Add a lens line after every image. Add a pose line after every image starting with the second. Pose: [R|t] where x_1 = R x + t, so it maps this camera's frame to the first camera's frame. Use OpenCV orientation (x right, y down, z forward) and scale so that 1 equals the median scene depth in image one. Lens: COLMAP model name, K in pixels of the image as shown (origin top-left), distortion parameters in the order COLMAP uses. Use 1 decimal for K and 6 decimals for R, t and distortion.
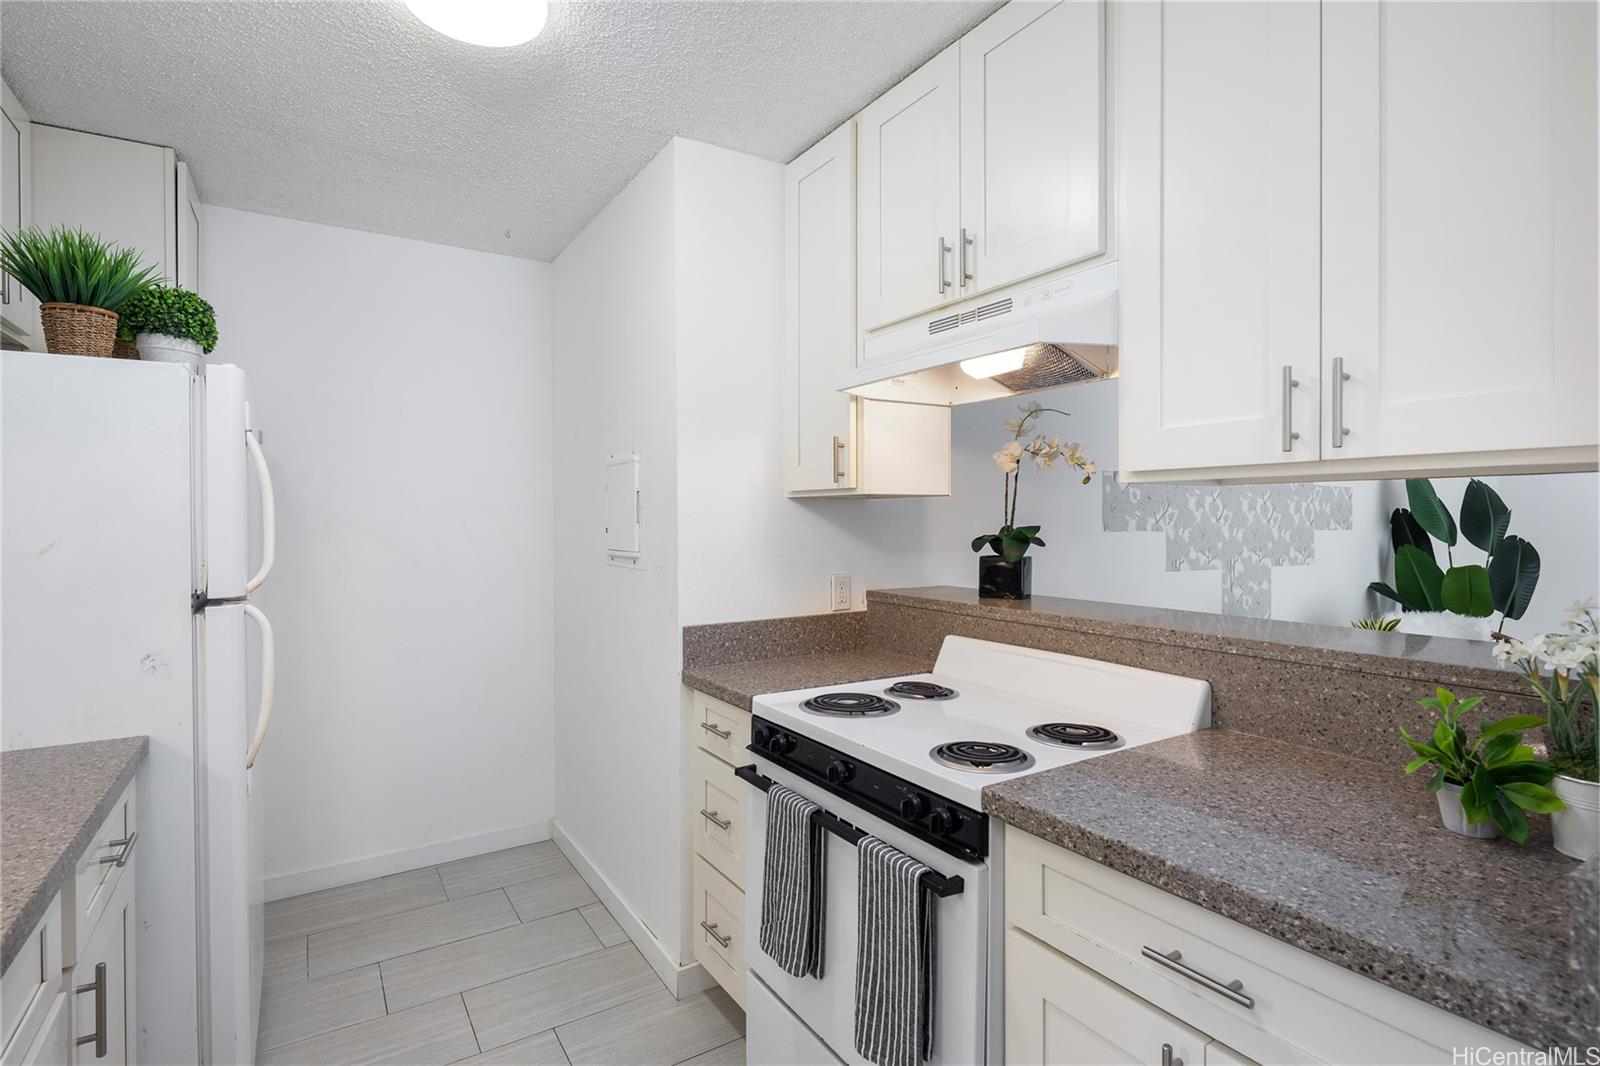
lens RADIAL K [[783.1, 0, 797.6], [0, 783.1, 518.4], [0, 0, 1]] dist [-0.001159, -0.000239]
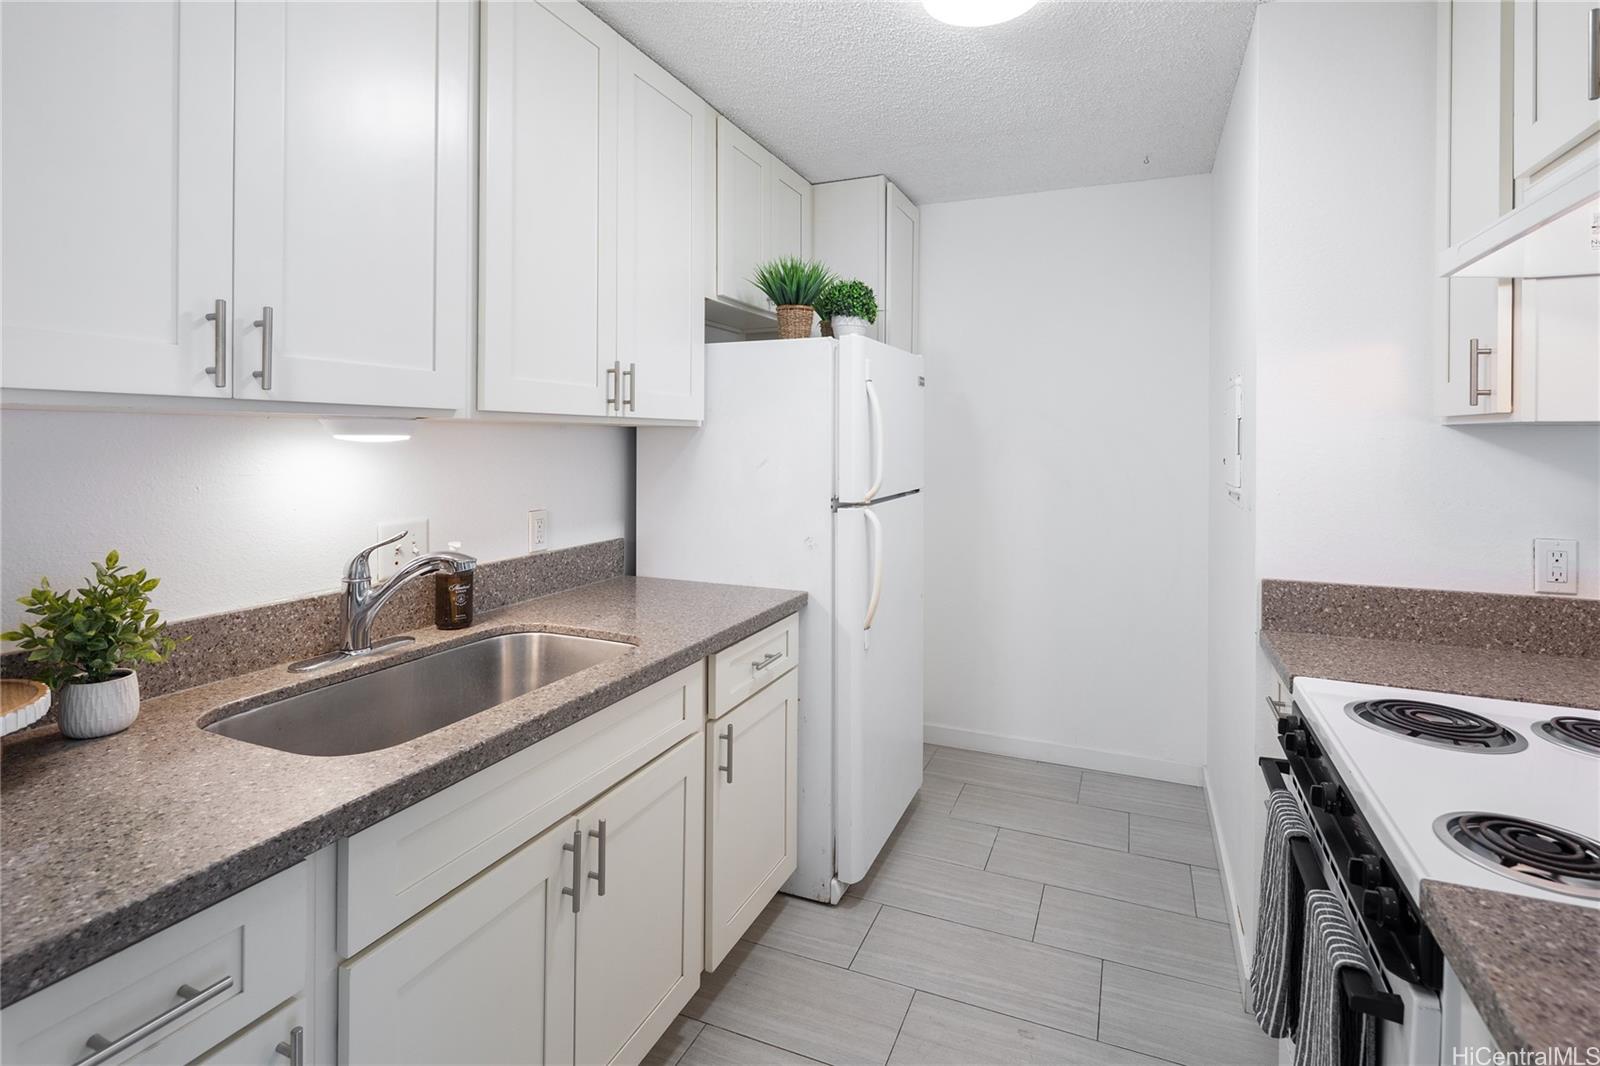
lens RADIAL K [[783.1, 0, 810.9], [0, 783.1, 436.6], [0, 0, 1]] dist [-0.001159, -0.000239]
pose [[0.568081, 0.007466, -0.822939, 0.306563], [-0.007821, 0.999963, 0.003673, -0.017236], [0.822936, 0.004350, 0.568118, 0.128480]]
